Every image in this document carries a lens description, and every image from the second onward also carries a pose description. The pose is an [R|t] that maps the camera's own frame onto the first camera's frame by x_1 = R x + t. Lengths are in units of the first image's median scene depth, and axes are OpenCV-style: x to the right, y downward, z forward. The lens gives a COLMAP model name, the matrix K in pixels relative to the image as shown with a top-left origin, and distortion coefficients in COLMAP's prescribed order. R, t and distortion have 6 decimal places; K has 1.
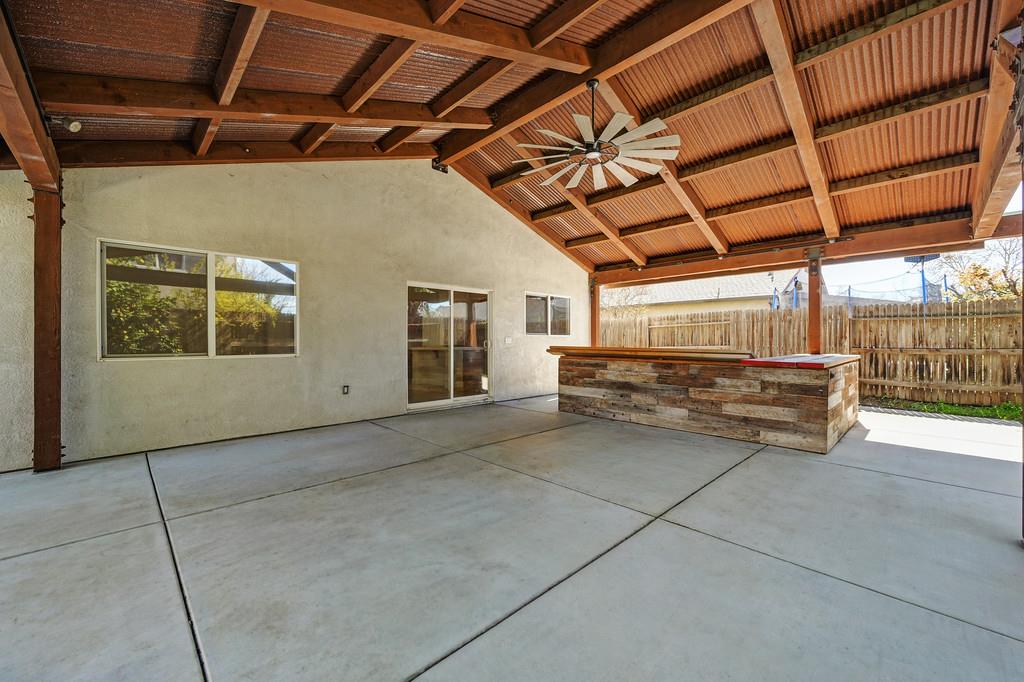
lens RADIAL K [[405.3, 0, 511.1], [0, 405.3, 344.6], [0, 0, 1]] dist [-0.001266, -0.000169]
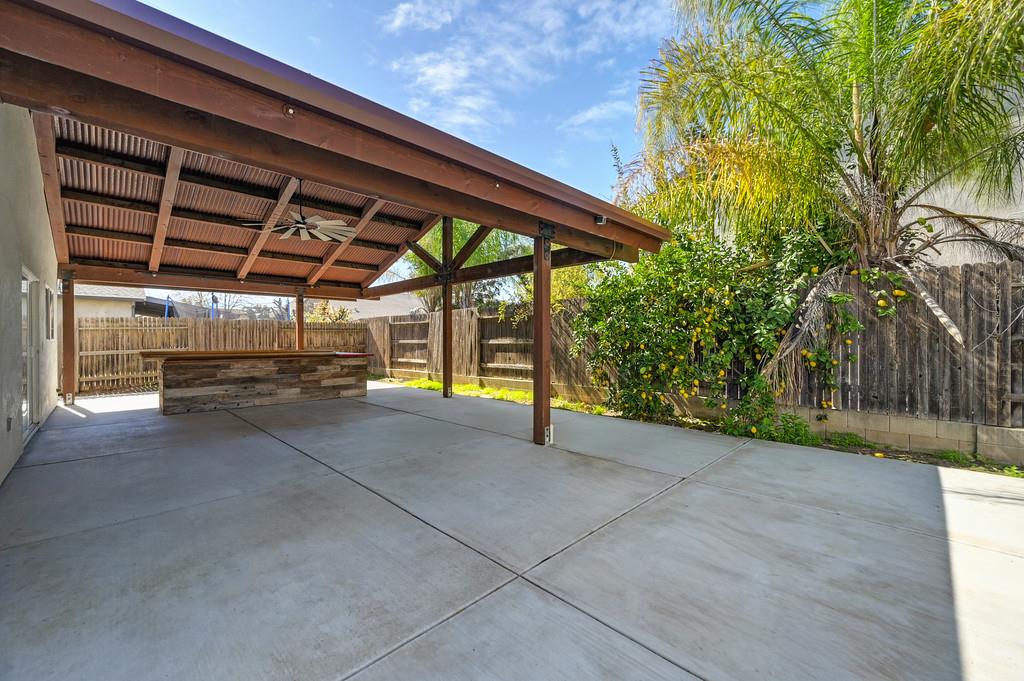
lens RADIAL K [[405.3, 0, 515.1], [0, 405.3, 336.7], [0, 0, 1]] dist [-0.001266, -0.000169]
pose [[-0.021185, 0.005423, 0.999761, -0.984405], [0.010646, 0.999930, -0.005198, -0.020264], [-0.999719, 0.010533, -0.021242, 0.155815]]
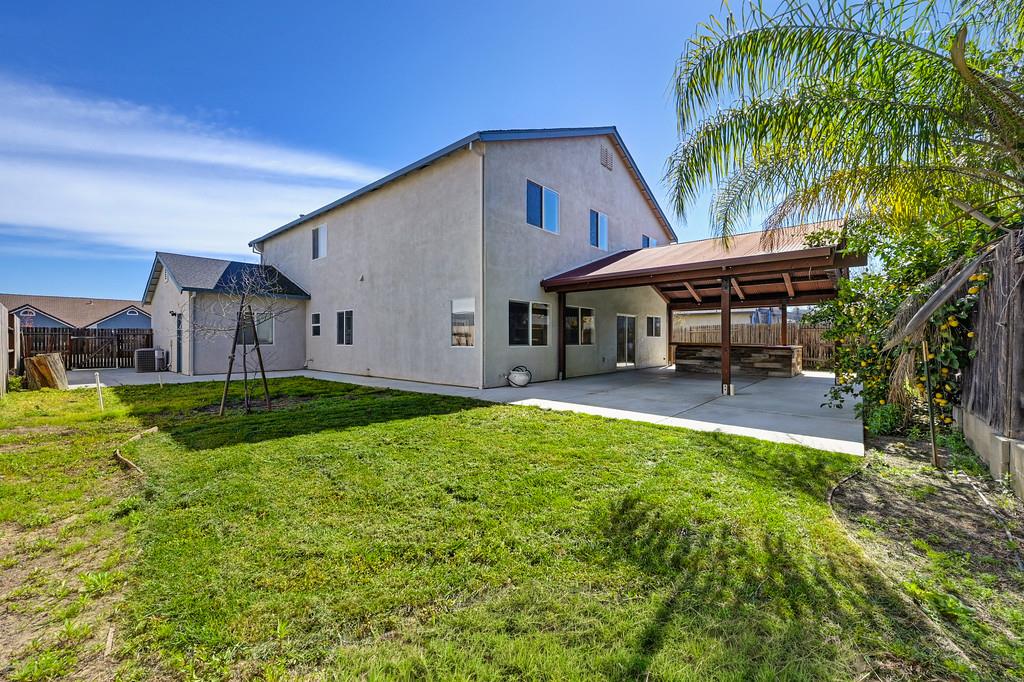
lens RADIAL K [[405.3, 0, 509.1], [0, 405.3, 342.2], [0, 0, 1]] dist [-0.001266, -0.000169]
pose [[0.996926, 0.003029, 0.078293, -1.045955], [-0.003073, 0.999995, 0.000439, 0.007351], [-0.078291, -0.000679, 0.996930, -1.240902]]
